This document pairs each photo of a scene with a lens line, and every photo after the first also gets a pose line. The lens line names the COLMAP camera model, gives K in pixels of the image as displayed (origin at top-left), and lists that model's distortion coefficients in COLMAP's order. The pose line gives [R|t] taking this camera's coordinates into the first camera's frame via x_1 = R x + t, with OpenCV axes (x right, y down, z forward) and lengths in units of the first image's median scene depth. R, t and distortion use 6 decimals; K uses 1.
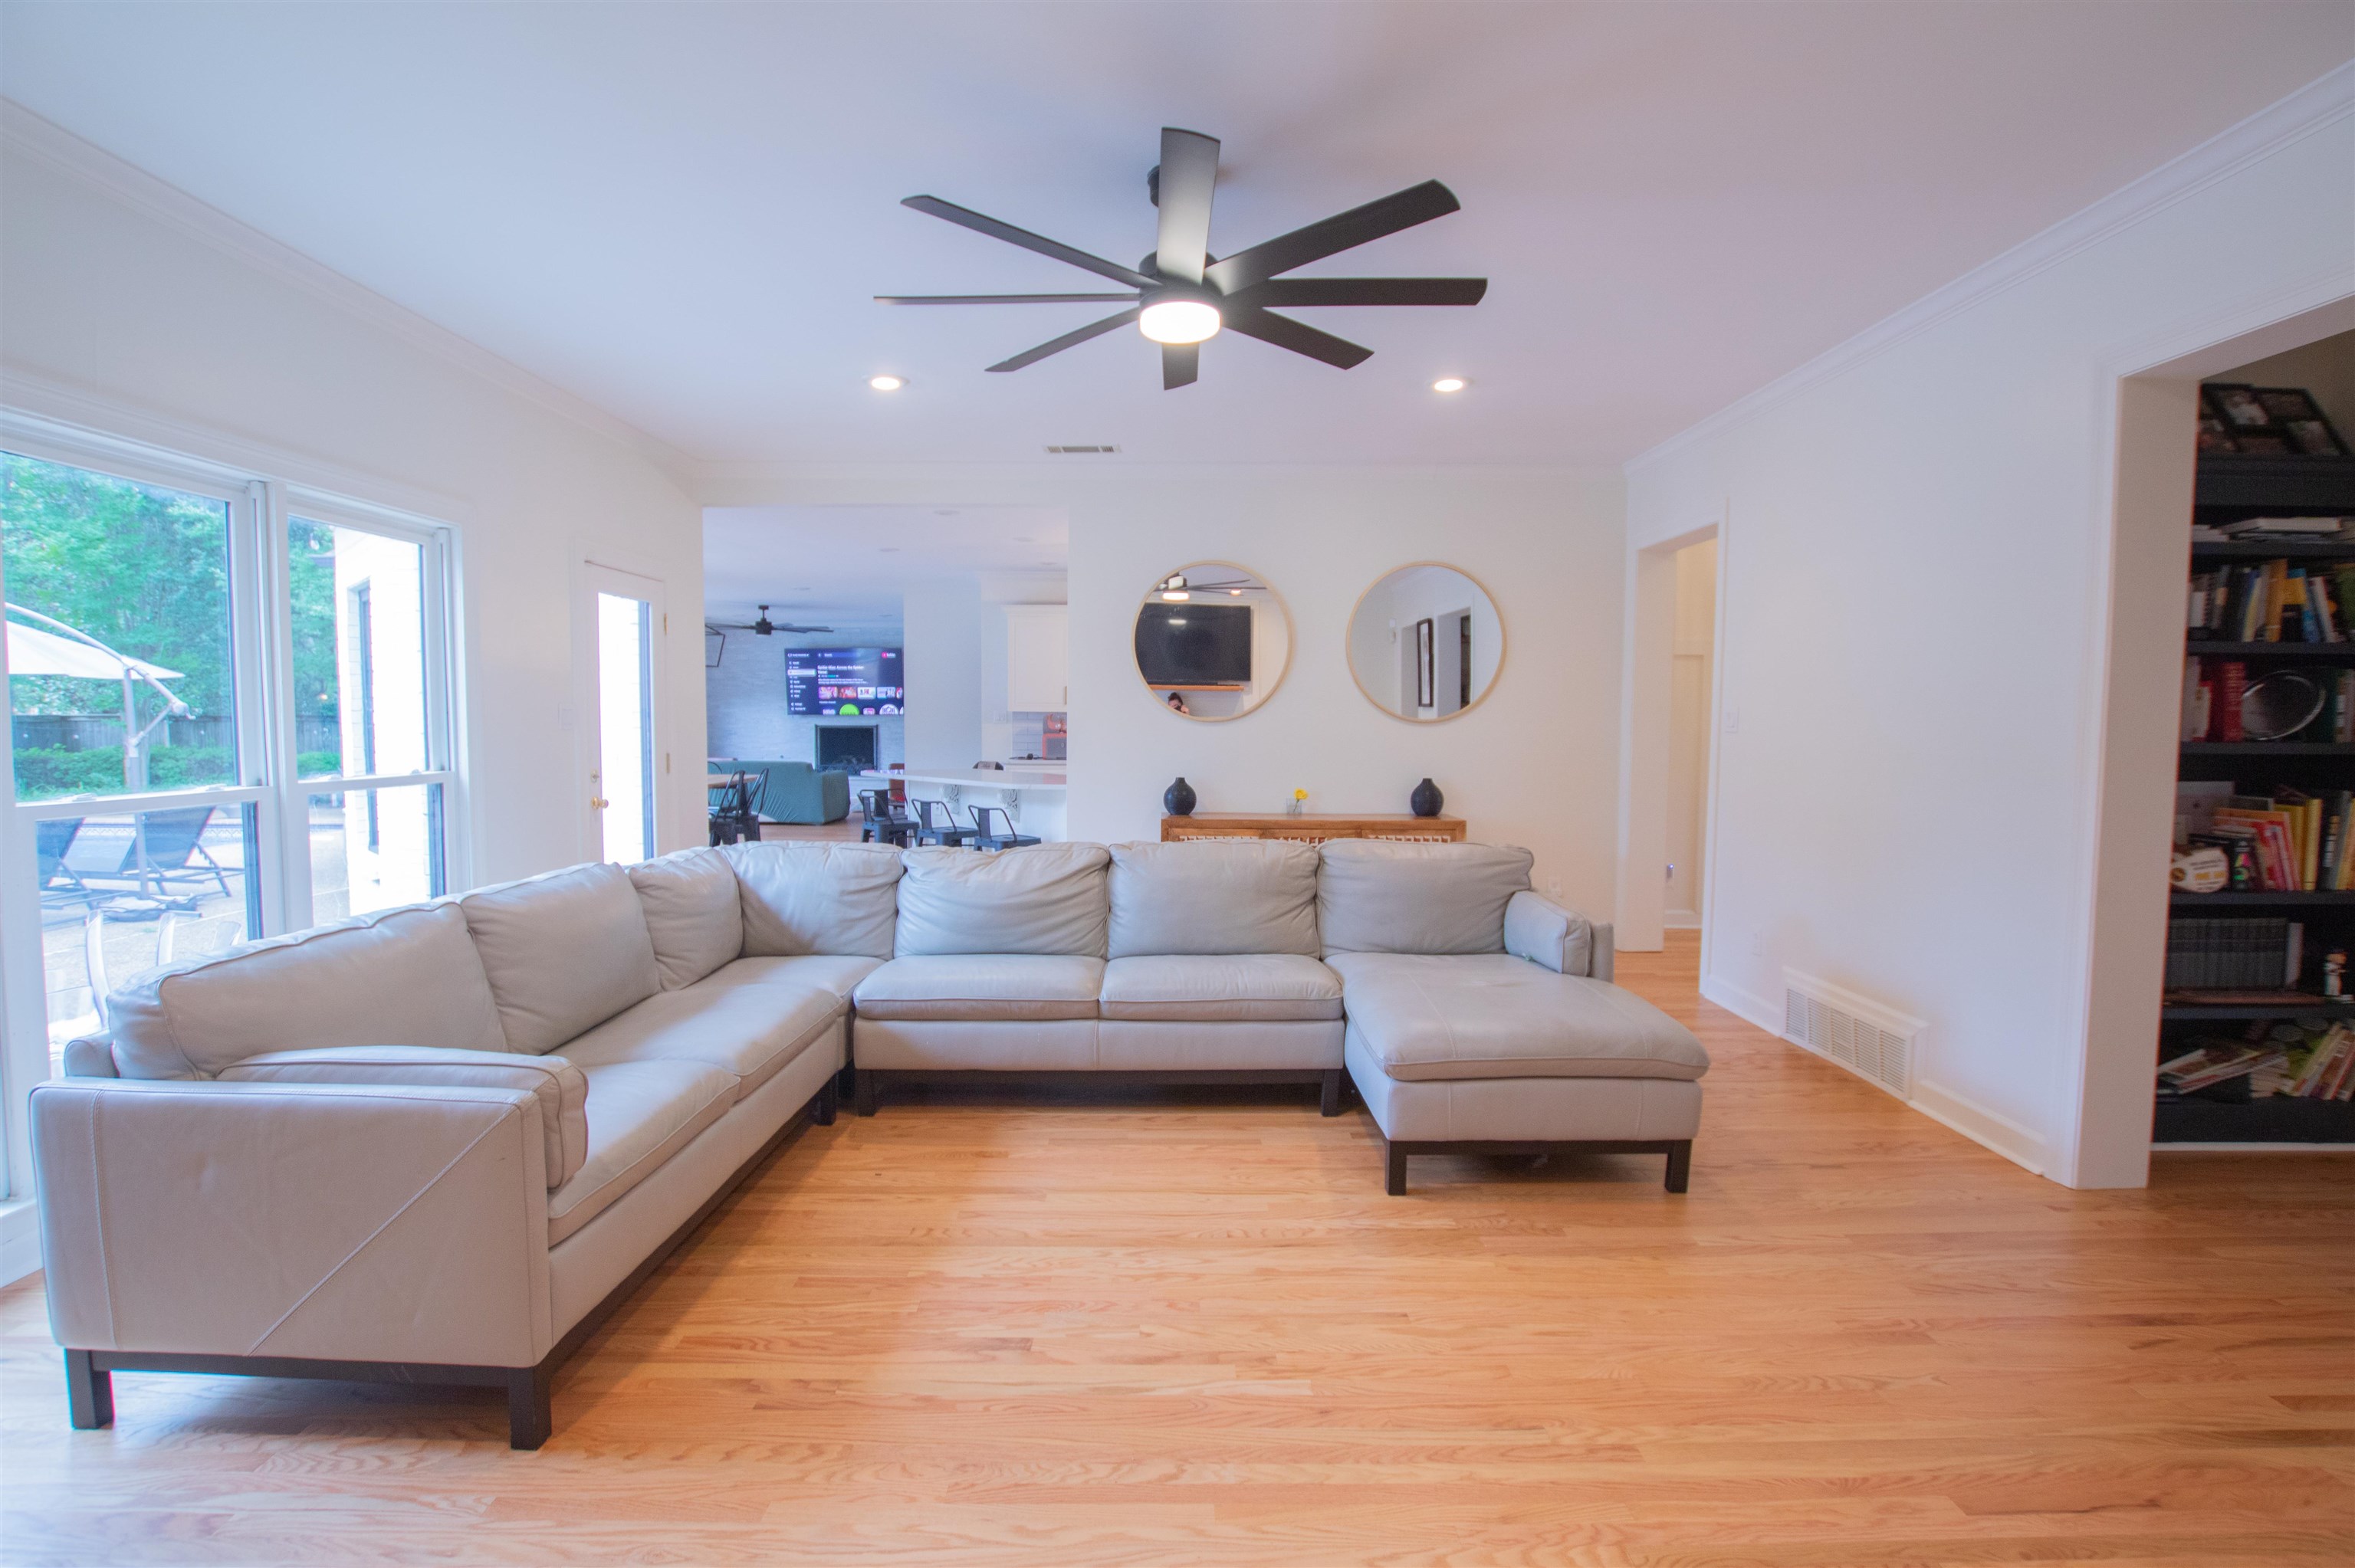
lens RADIAL K [[1101.8, 0, 1179.1], [0, 1101.8, 783.4], [0, 0, 1]] dist [-0.031087, 0.003116]
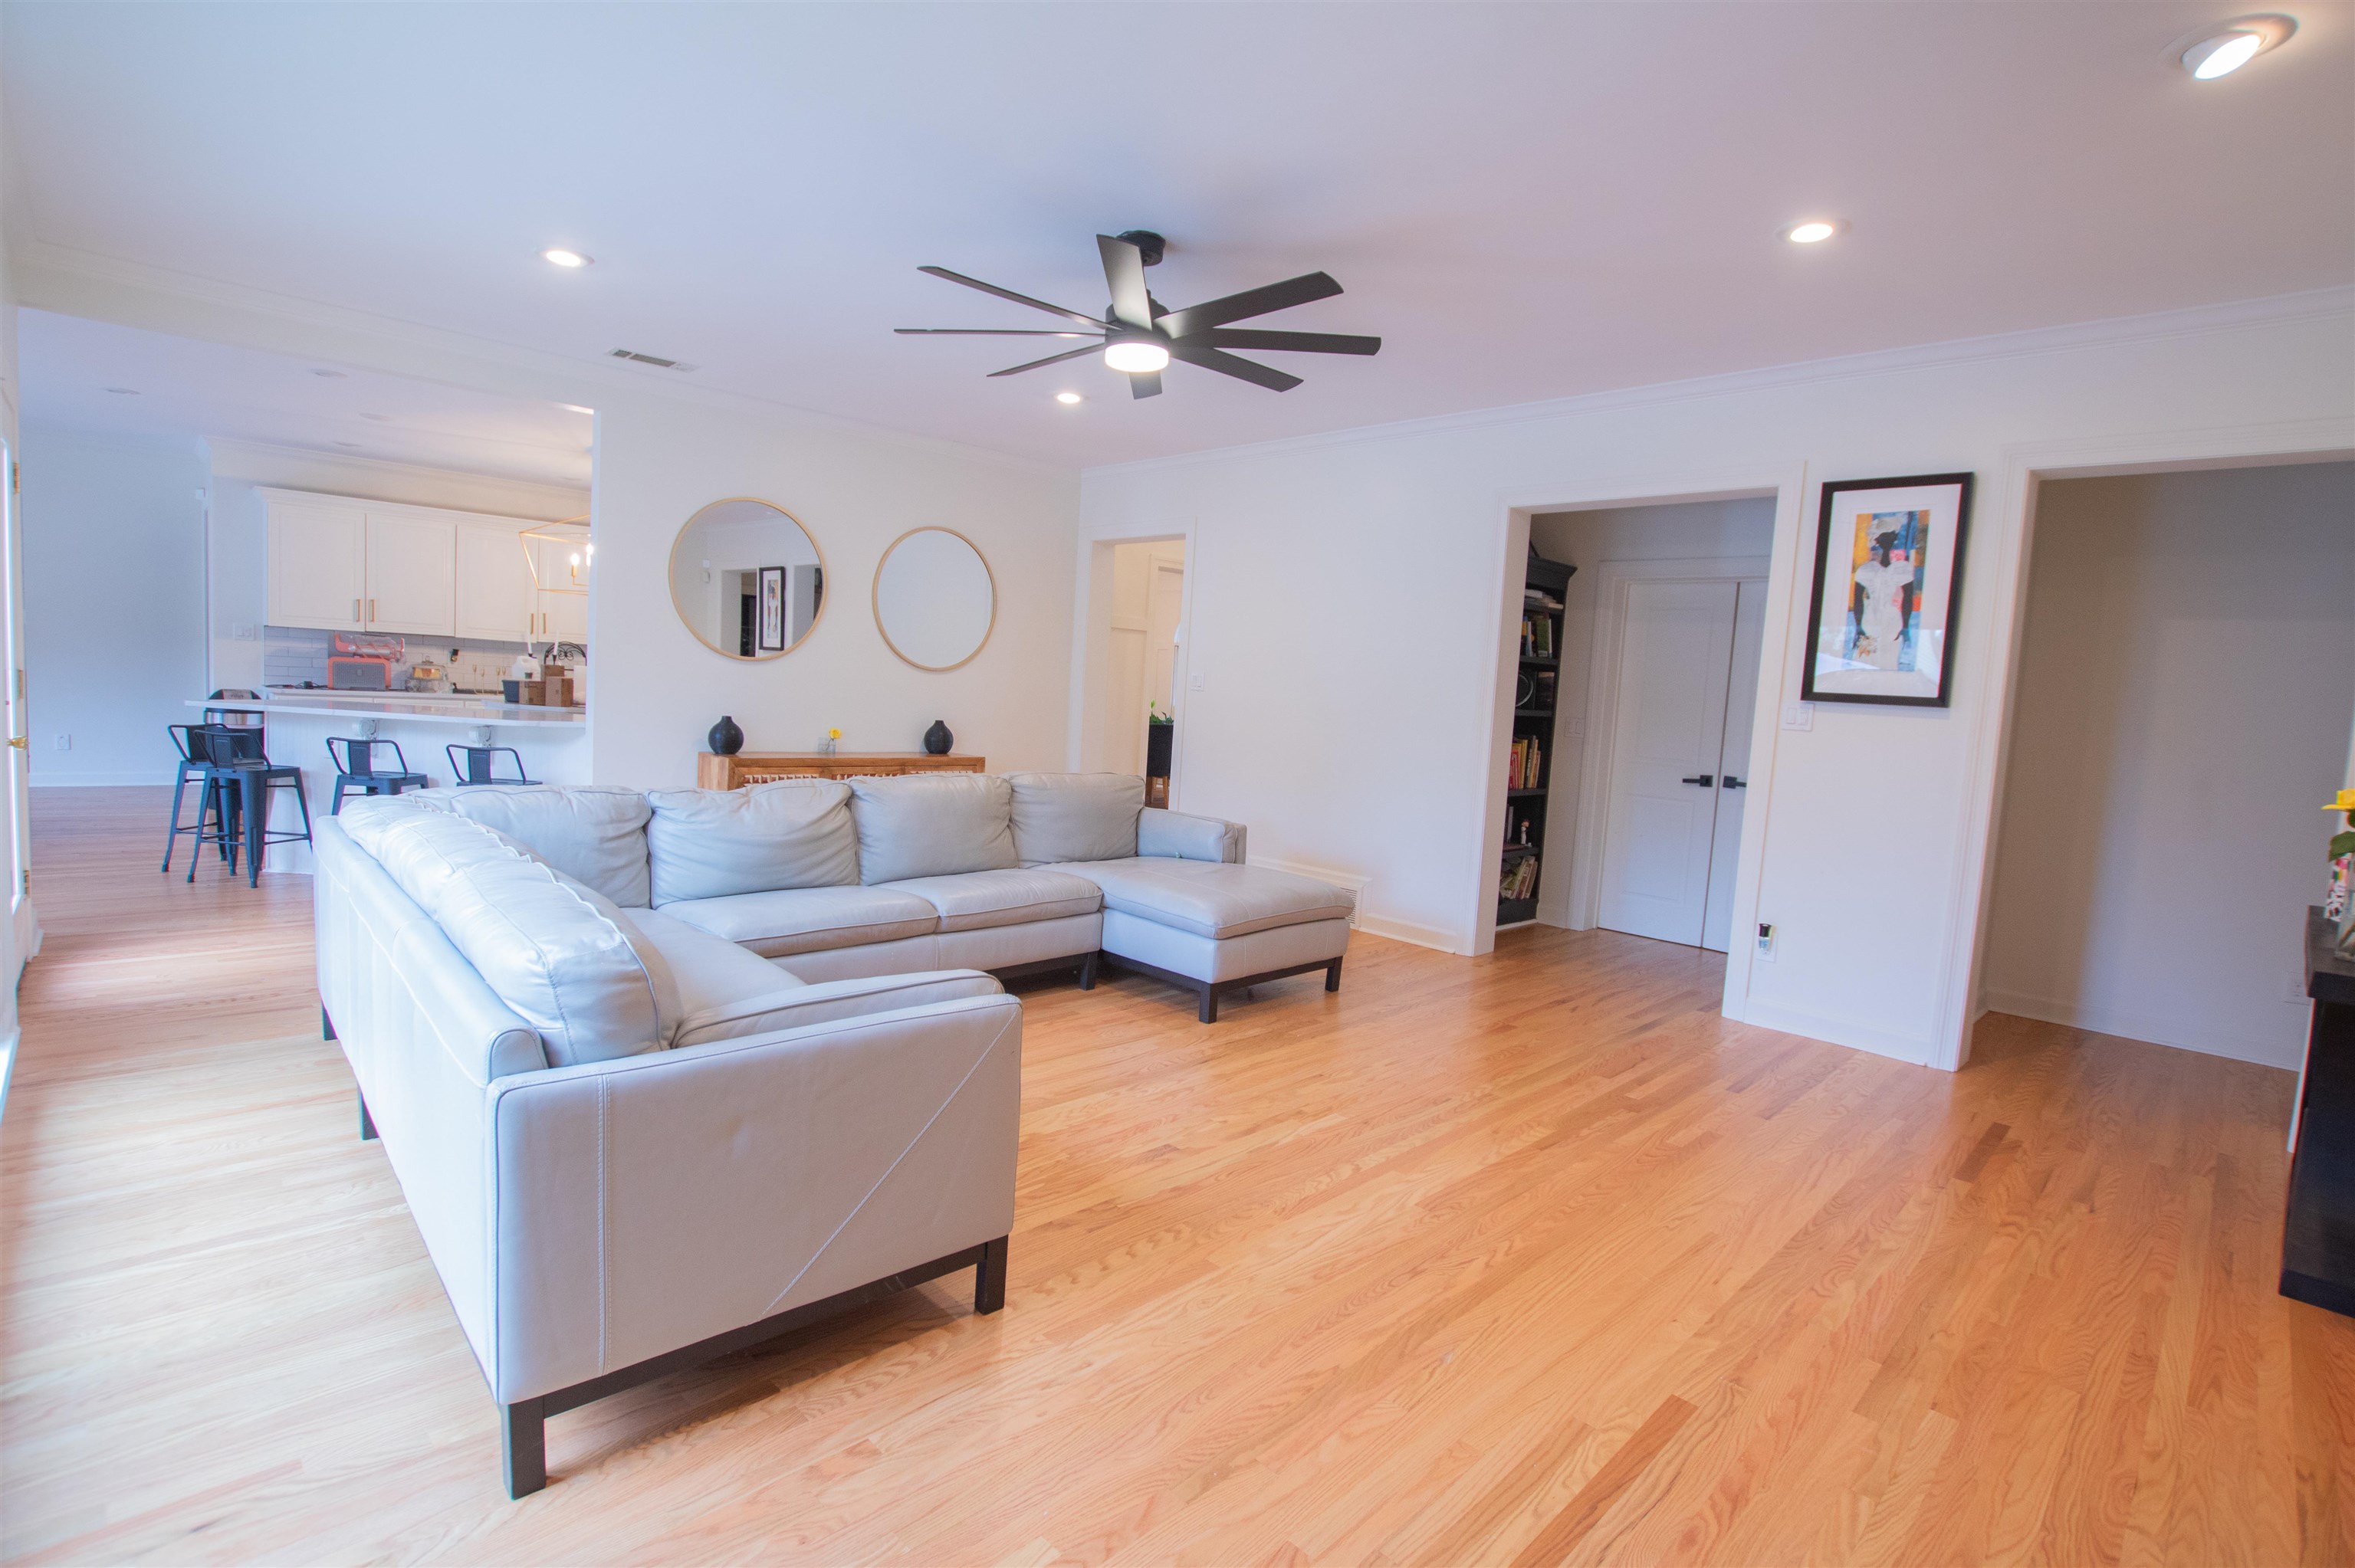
lens RADIAL K [[1101.8, 0, 1167.5], [0, 1101.8, 778.6], [0, 0, 1]] dist [-0.031087, 0.003116]
pose [[0.718275, -0.021597, 0.695424, -0.721612], [-0.011627, 0.999006, 0.043035, 0.006683], [-0.695662, -0.038997, 0.717310, 0.045725]]
